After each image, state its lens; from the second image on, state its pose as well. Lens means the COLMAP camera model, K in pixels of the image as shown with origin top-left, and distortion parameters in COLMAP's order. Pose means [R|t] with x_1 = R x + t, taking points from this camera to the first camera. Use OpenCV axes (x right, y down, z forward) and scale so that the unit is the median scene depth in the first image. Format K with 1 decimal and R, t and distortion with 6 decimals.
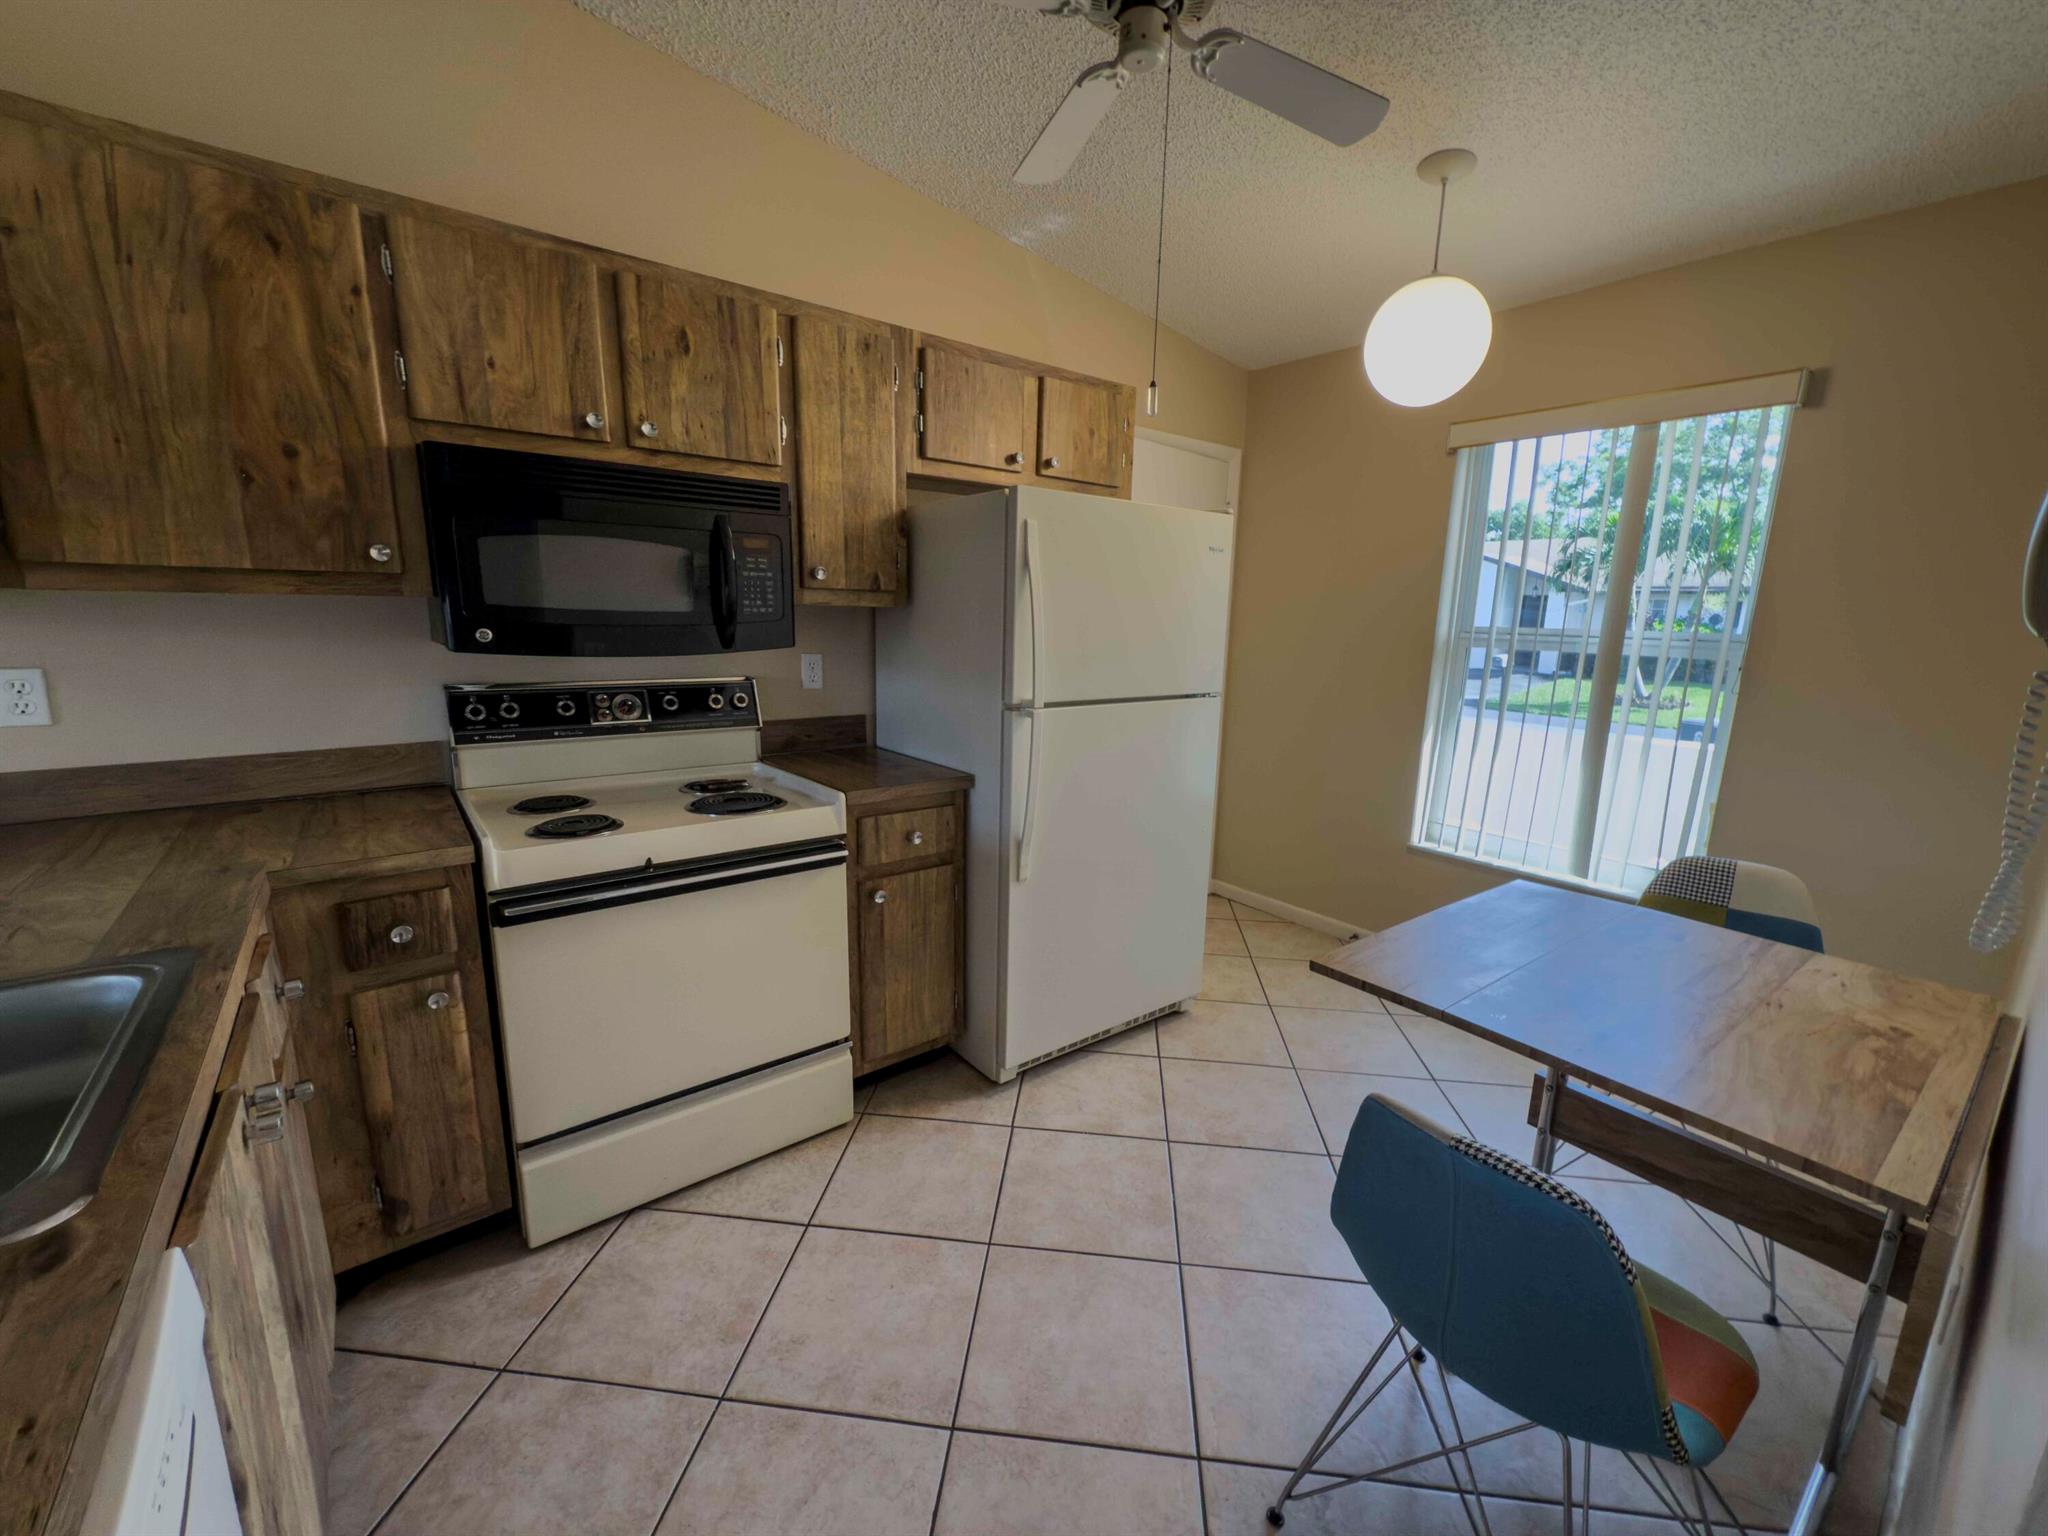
lens RADIAL K [[816.1, 0, 1027.1], [0, 816.1, 769.0], [0, 0, 1]] dist [-0.000615, 0.000176]
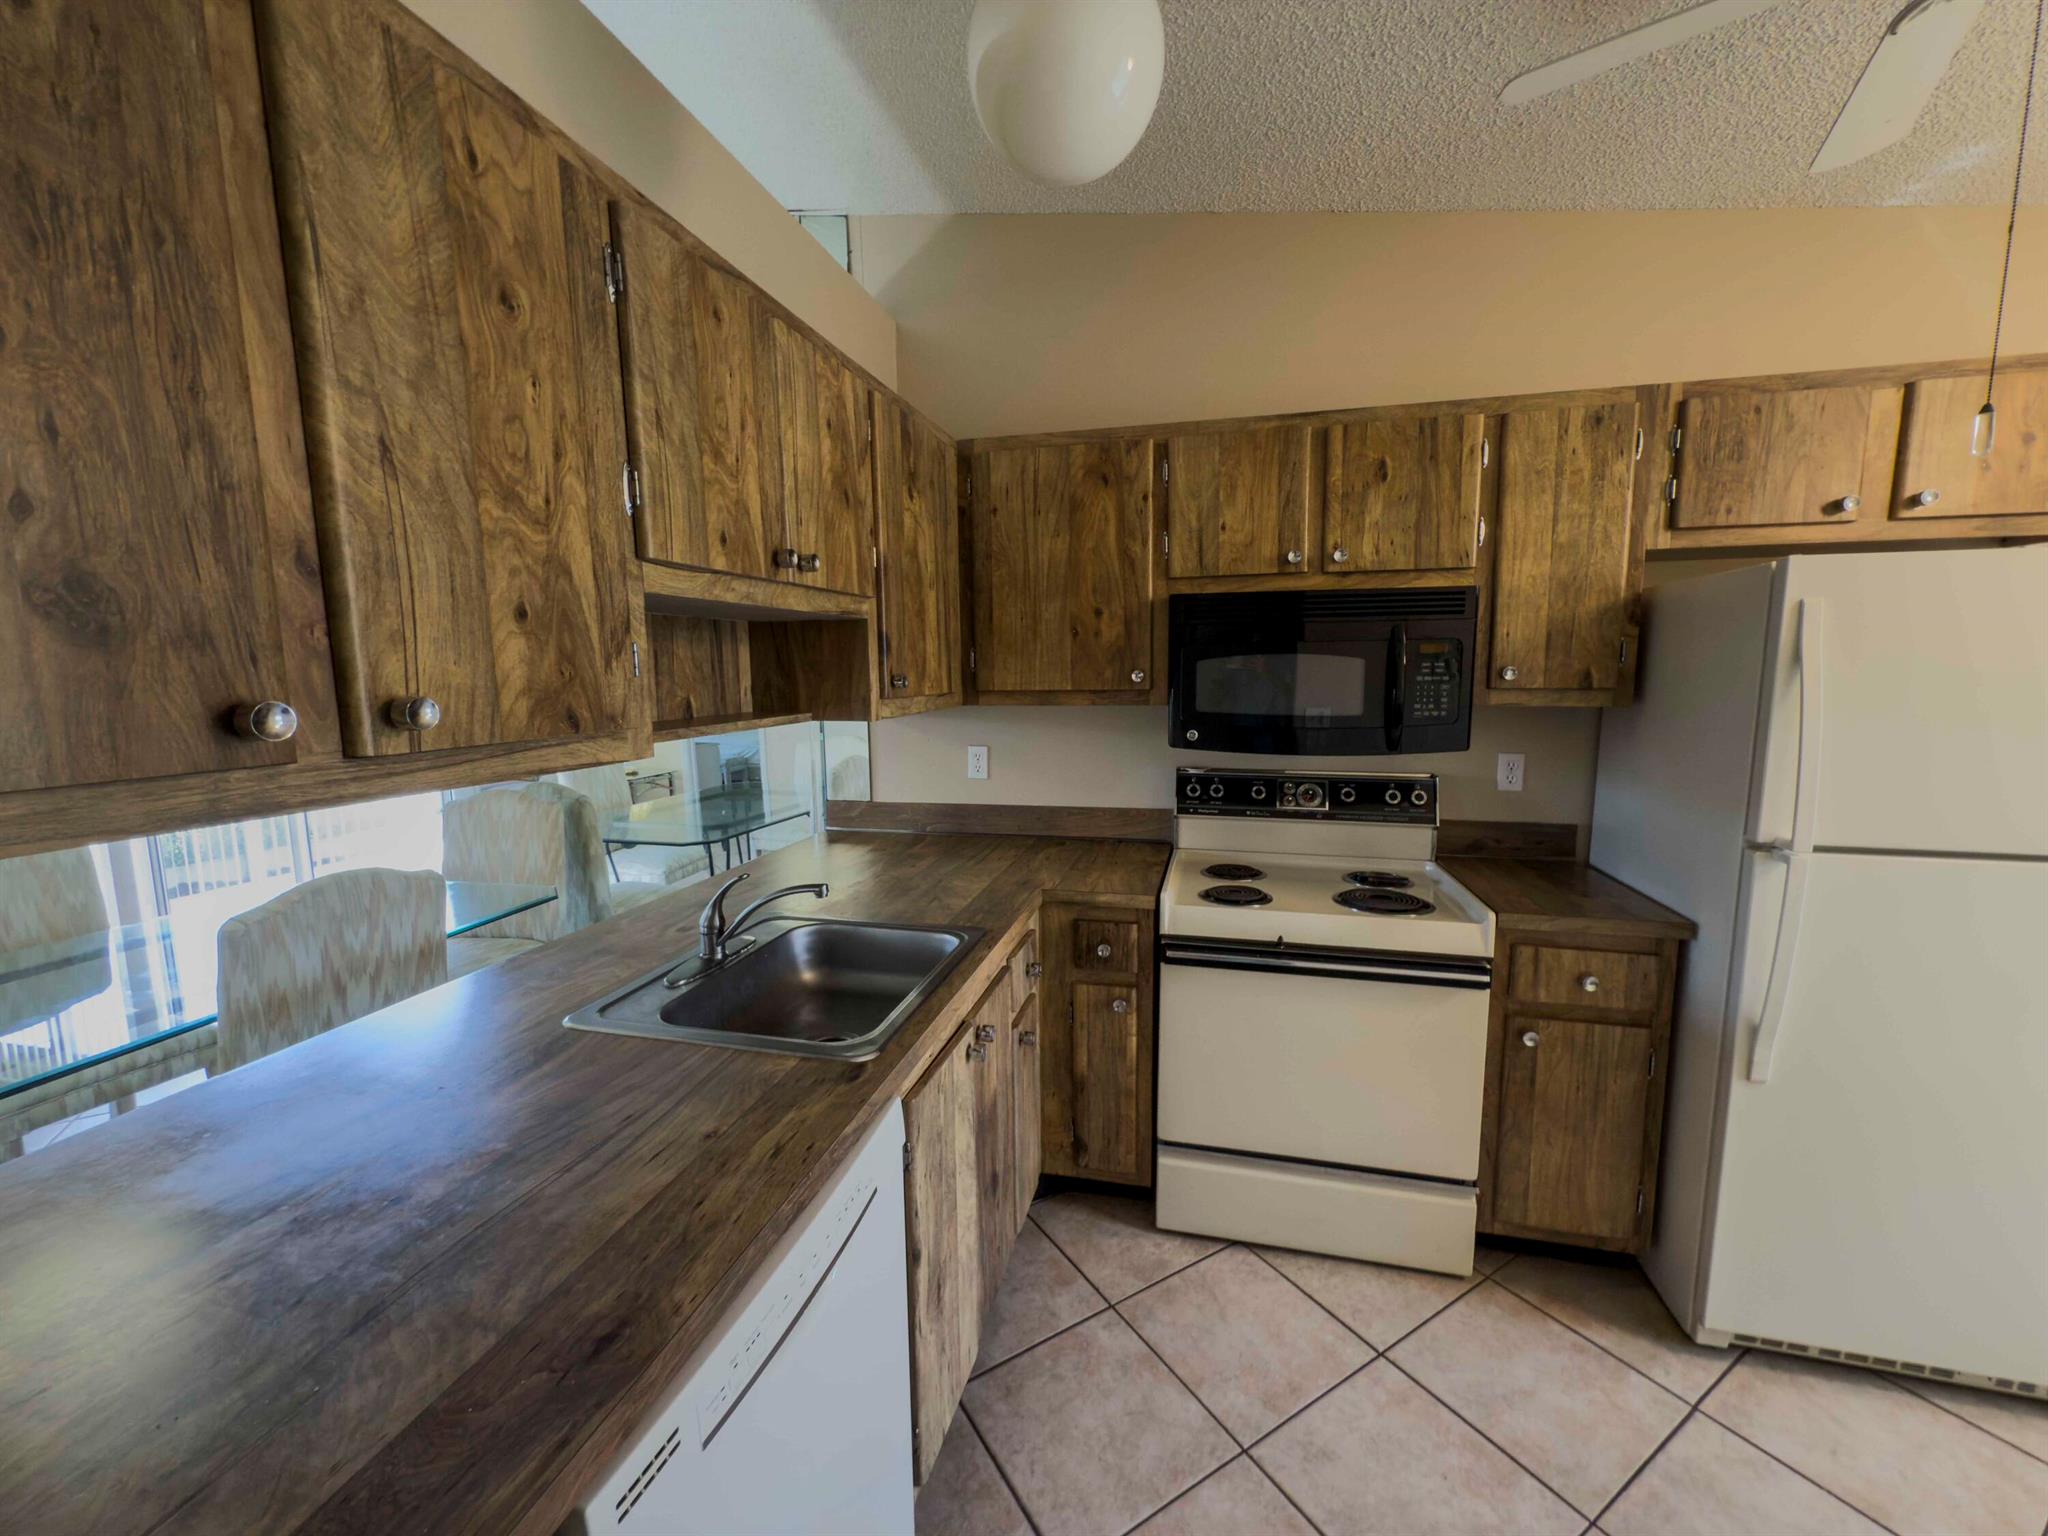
lens RADIAL K [[816.1, 0, 1023.5], [0, 816.1, 767.3], [0, 0, 1]] dist [-0.000615, 0.000176]
pose [[0.606667, 0.067810, -0.792059, 0.177412], [-0.130982, 0.991264, -0.015460, -0.051986], [0.784091, 0.113125, 0.610249, 0.005452]]
